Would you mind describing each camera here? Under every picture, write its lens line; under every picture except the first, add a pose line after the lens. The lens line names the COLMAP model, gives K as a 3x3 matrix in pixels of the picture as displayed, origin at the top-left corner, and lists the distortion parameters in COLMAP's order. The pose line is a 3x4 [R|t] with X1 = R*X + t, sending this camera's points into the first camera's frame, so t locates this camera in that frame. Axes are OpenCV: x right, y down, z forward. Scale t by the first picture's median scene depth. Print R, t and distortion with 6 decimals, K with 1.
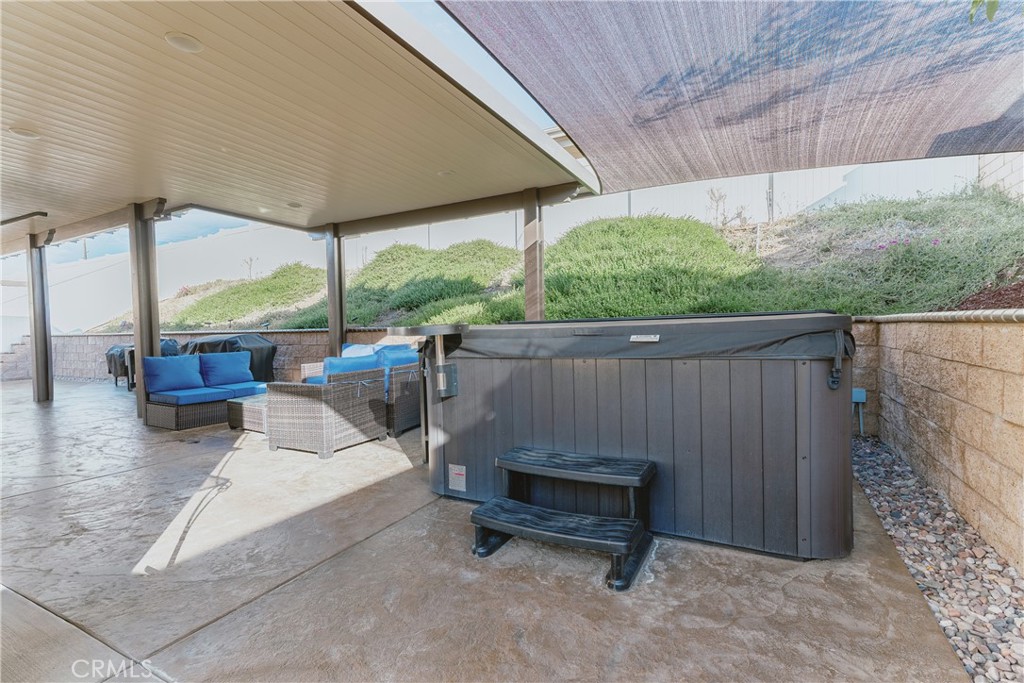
lens RADIAL K [[468.7, 0, 514.6], [0, 468.7, 340.6], [0, 0, 1]] dist [0.001729, 0.000046]
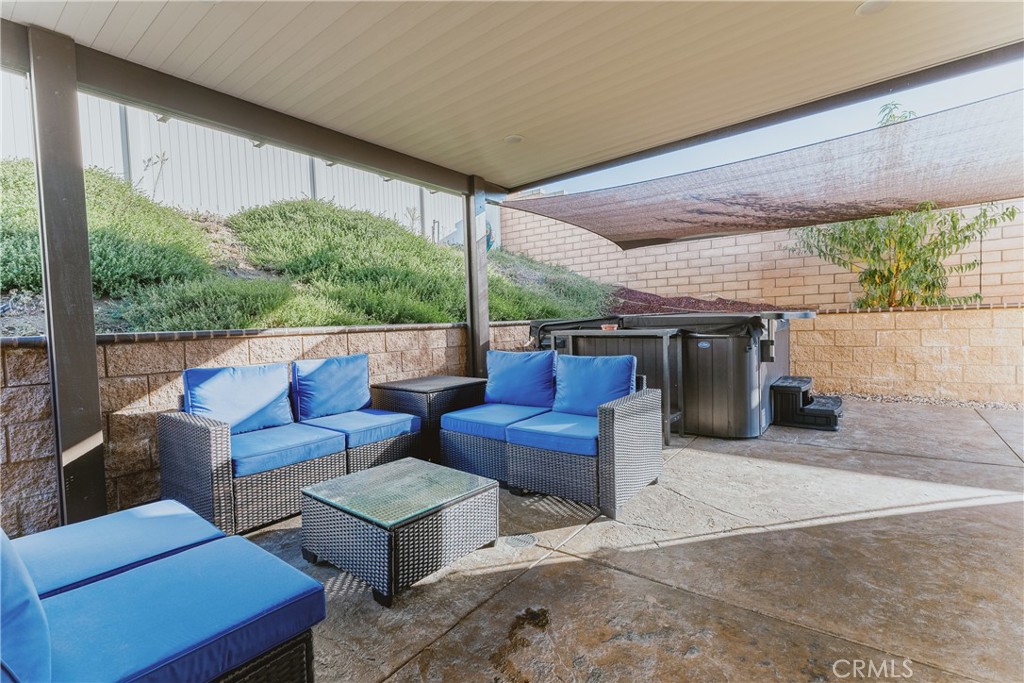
lens RADIAL K [[468.7, 0, 513.6], [0, 468.7, 341.6], [0, 0, 1]] dist [0.001729, 0.000046]
pose [[0.181005, -0.038698, 0.982721, -0.883586], [0.047594, 0.998399, 0.030549, -0.020869], [-0.982330, 0.041242, 0.182557, 0.769824]]
